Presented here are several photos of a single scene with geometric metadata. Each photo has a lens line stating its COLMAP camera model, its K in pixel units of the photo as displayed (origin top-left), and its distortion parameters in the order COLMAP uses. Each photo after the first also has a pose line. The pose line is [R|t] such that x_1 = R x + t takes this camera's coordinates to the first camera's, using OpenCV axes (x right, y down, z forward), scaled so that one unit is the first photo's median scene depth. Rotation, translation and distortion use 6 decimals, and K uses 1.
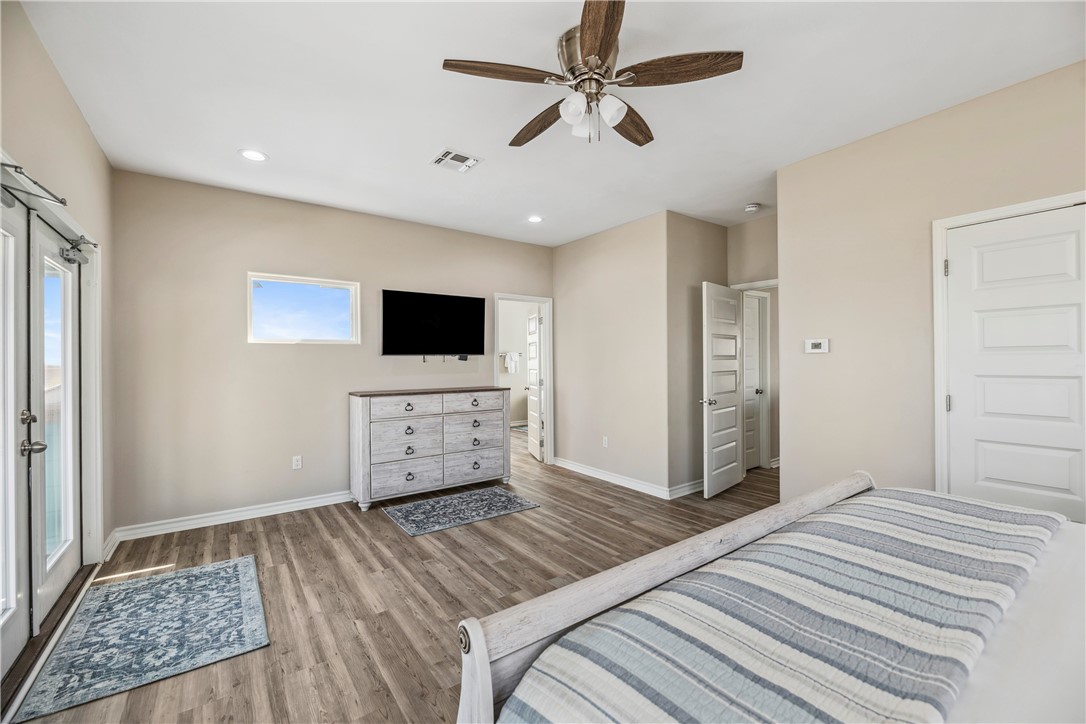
lens RADIAL K [[443.4, 0, 550.5], [0, 443.4, 362.2], [0, 0, 1]] dist [-0.004703, -0.001345]
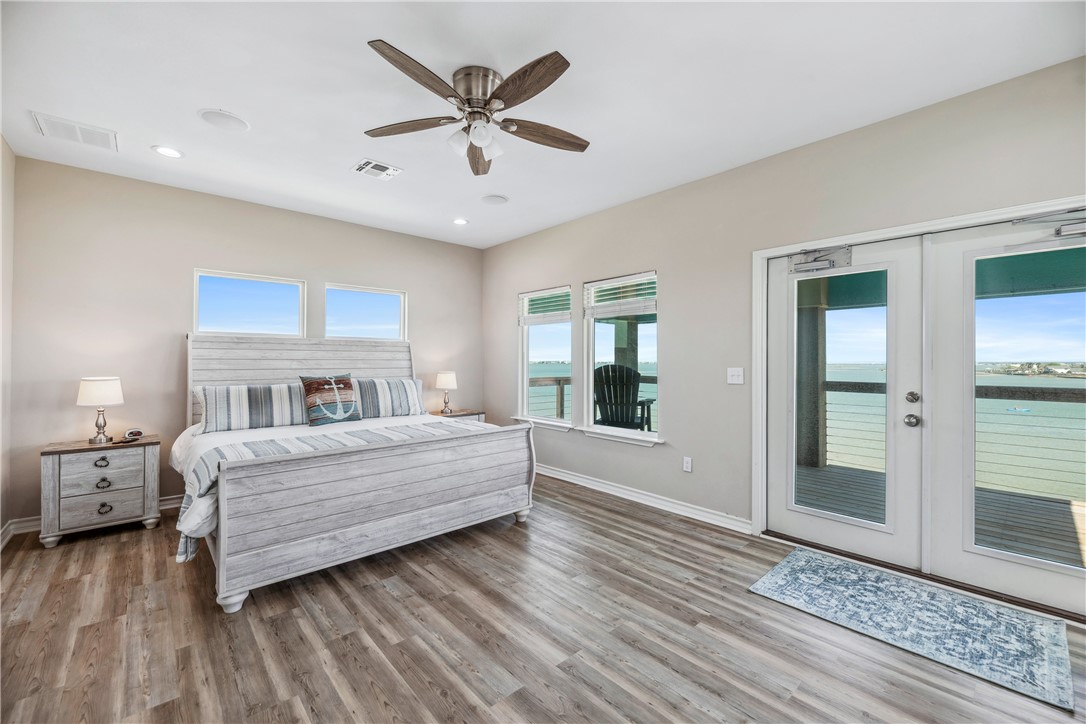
lens RADIAL K [[443.4, 0, 545.1], [0, 443.4, 358.2], [0, 0, 1]] dist [-0.004703, -0.001345]
pose [[-0.995940, 0.007660, -0.089695, 0.011910], [0.008042, 0.999960, -0.003897, 0.002030], [0.089661, -0.004603, -0.995962, 1.252334]]
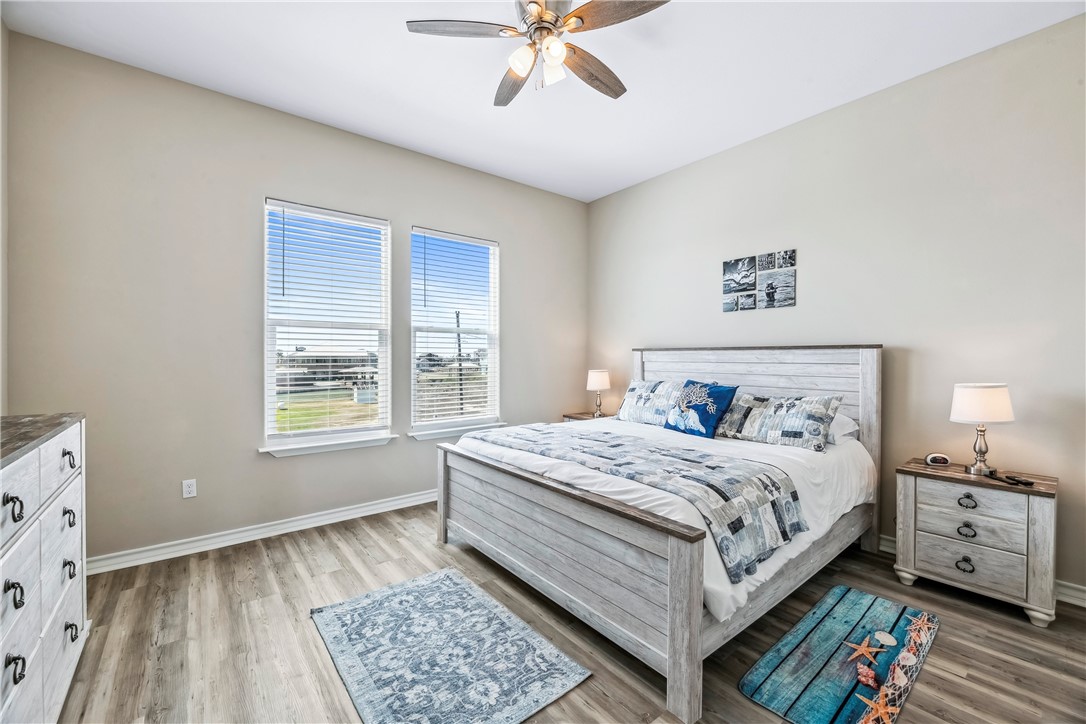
lens RADIAL K [[443.4, 0, 549.7], [0, 443.4, 356.1], [0, 0, 1]] dist [-0.004703, -0.001345]
pose [[0.998944, 0.001473, 0.045928, -0.444483], [-0.001552, 0.999997, 0.001682, 0.007968], [-0.045925, -0.001752, 0.998943, 0.077460]]
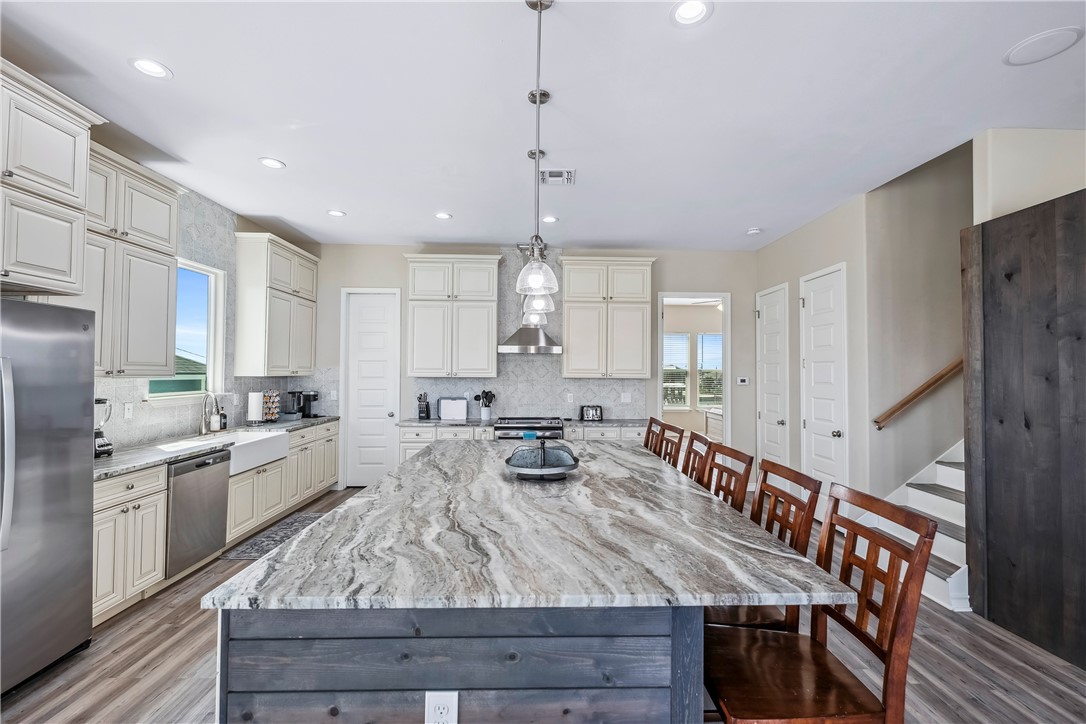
lens RADIAL K [[476.6, 0, 550.5], [0, 476.6, 360.6], [0, 0, 1]] dist [-0.003637, -0.000327]
pose [[0.813254, 0.001407, -0.581907, 0.671881], [-0.012797, 0.999798, -0.015468, -0.066717], [0.581768, 0.020026, 0.813108, 0.002266]]
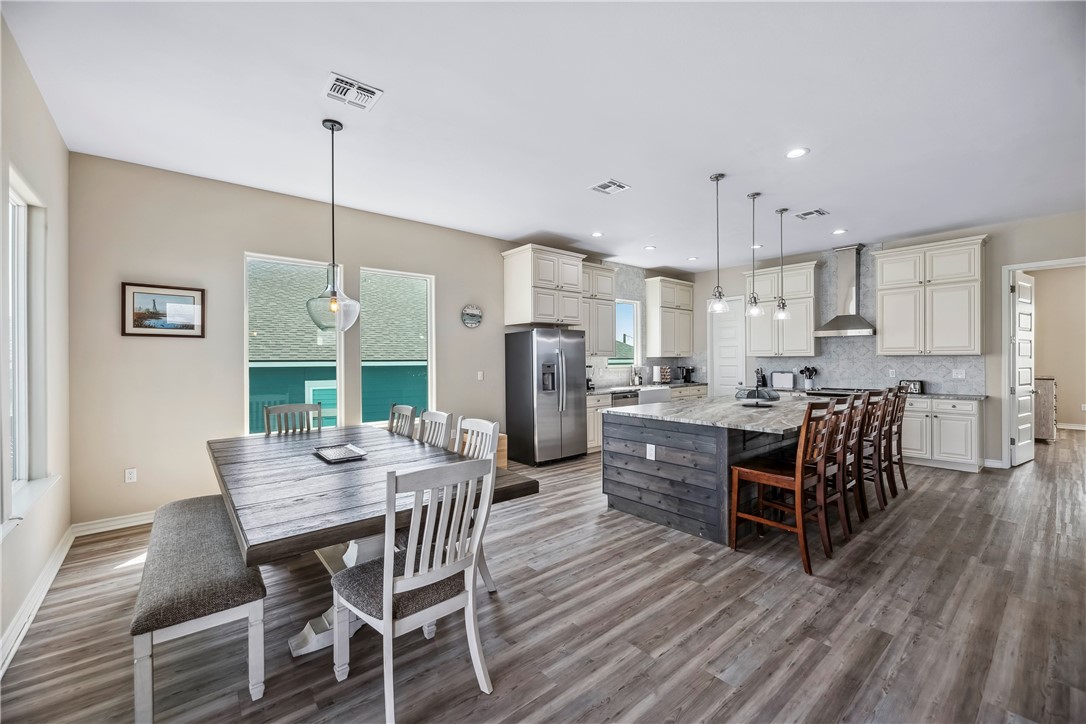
lens RADIAL K [[443.4, 0, 548.7], [0, 443.4, 360.6], [0, 0, 1]] dist [-0.004703, -0.001345]
pose [[0.053791, 0.011268, -0.998489, 1.464228], [0.009056, 0.999890, 0.011772, -0.045845], [0.998511, -0.009676, 0.053683, -0.058675]]
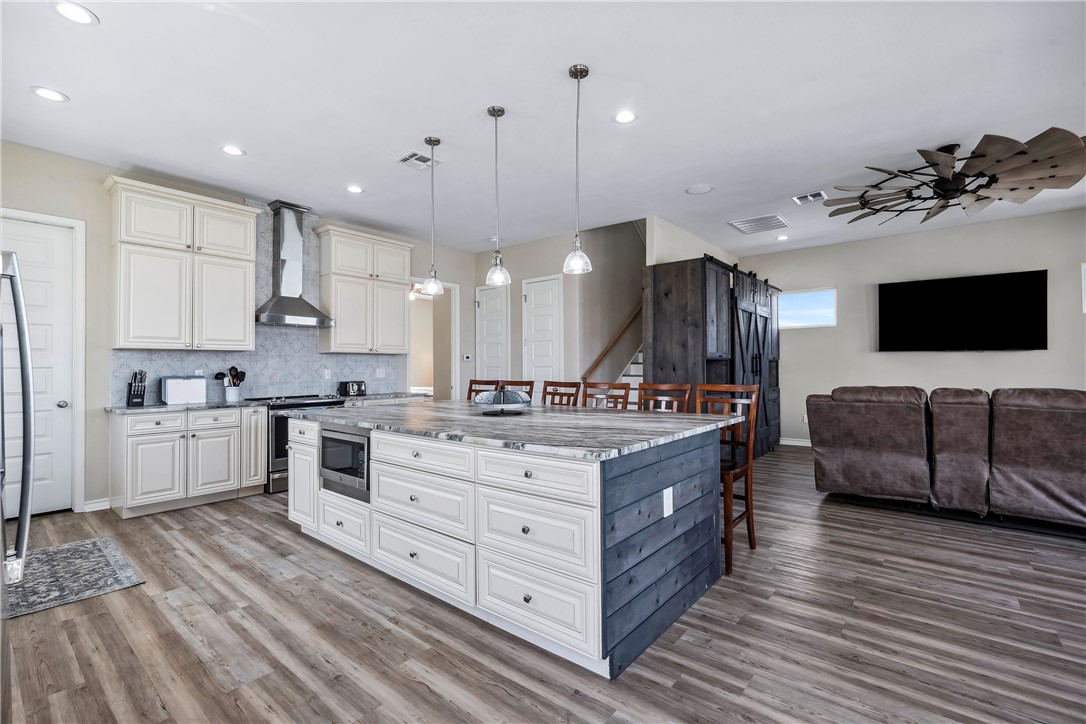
lens RADIAL K [[476.6, 0, 552.0], [0, 476.6, 361.9], [0, 0, 1]] dist [-0.003637, -0.000327]
pose [[0.972141, 0.008024, 0.234261, 0.097013], [-0.005884, 0.999934, -0.009832, 0.009622], [-0.234324, 0.008180, 0.972124, -0.345718]]
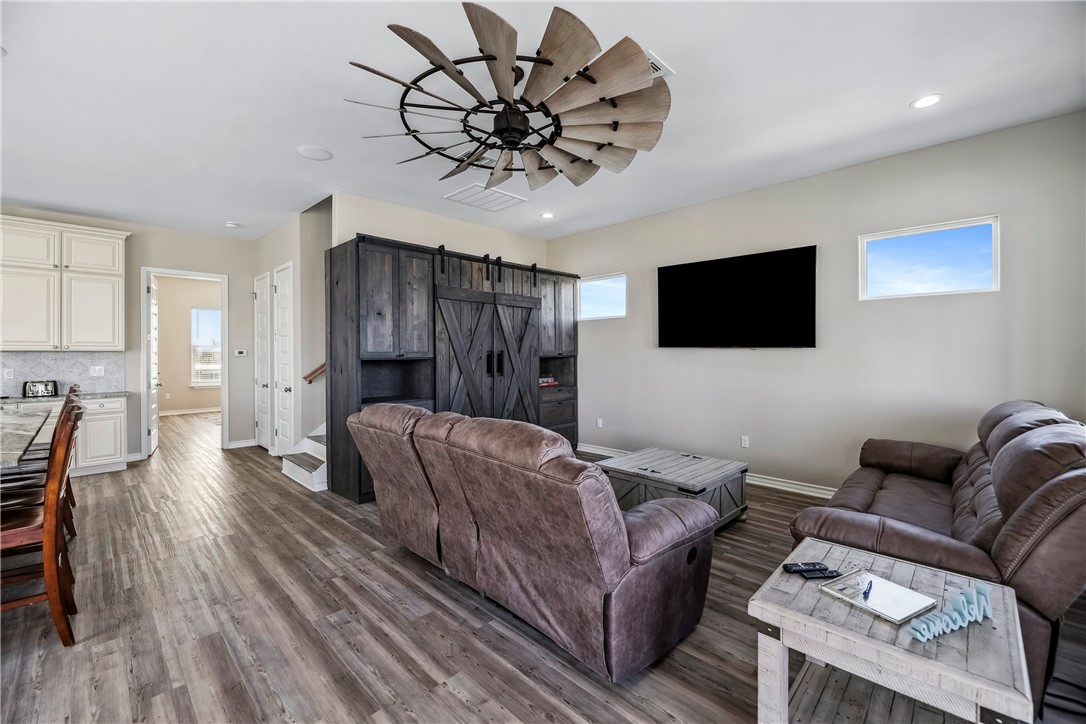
lens RADIAL K [[443.4, 0, 550.7], [0, 443.4, 353.0], [0, 0, 1]] dist [-0.004703, -0.001345]
pose [[0.987503, 0.005466, 0.157504, 1.234313], [-0.006259, 0.999970, 0.004544, -0.043475], [-0.157474, -0.005473, 0.987508, -0.227883]]
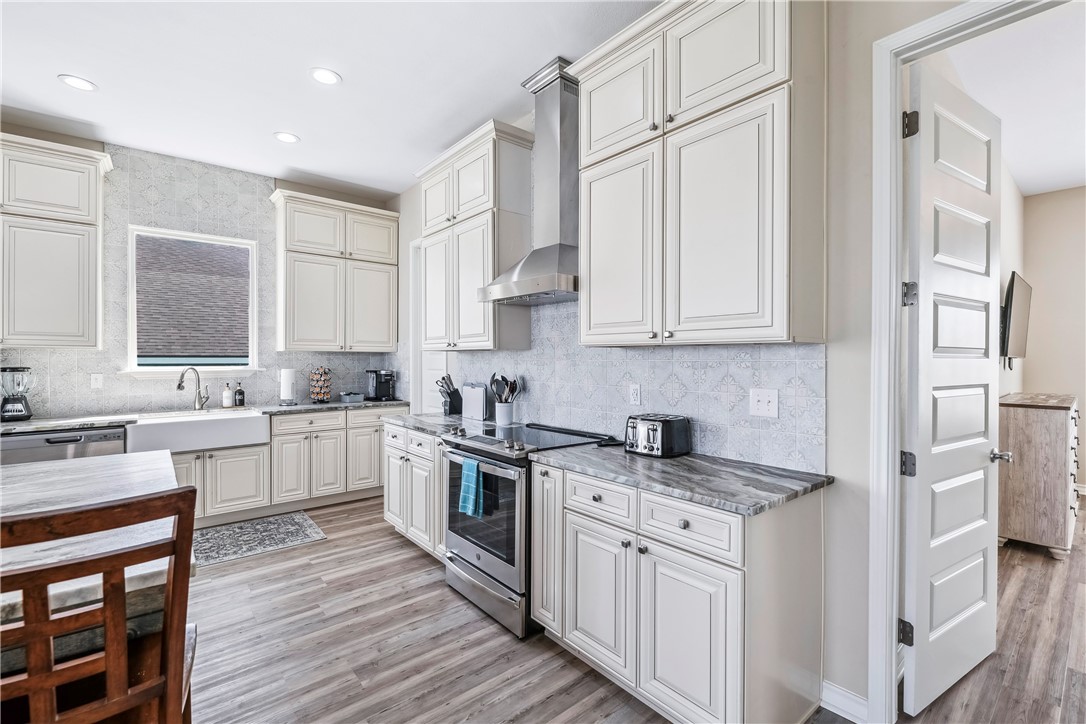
lens RADIAL K [[476.6, 0, 552.4], [0, 476.6, 361.9], [0, 0, 1]] dist [-0.003637, -0.000327]
pose [[0.051383, 0.016782, -0.998538, 0.466233], [0.001490, 0.999856, 0.016881, -0.023030], [0.998678, -0.002355, 0.051351, 1.280900]]
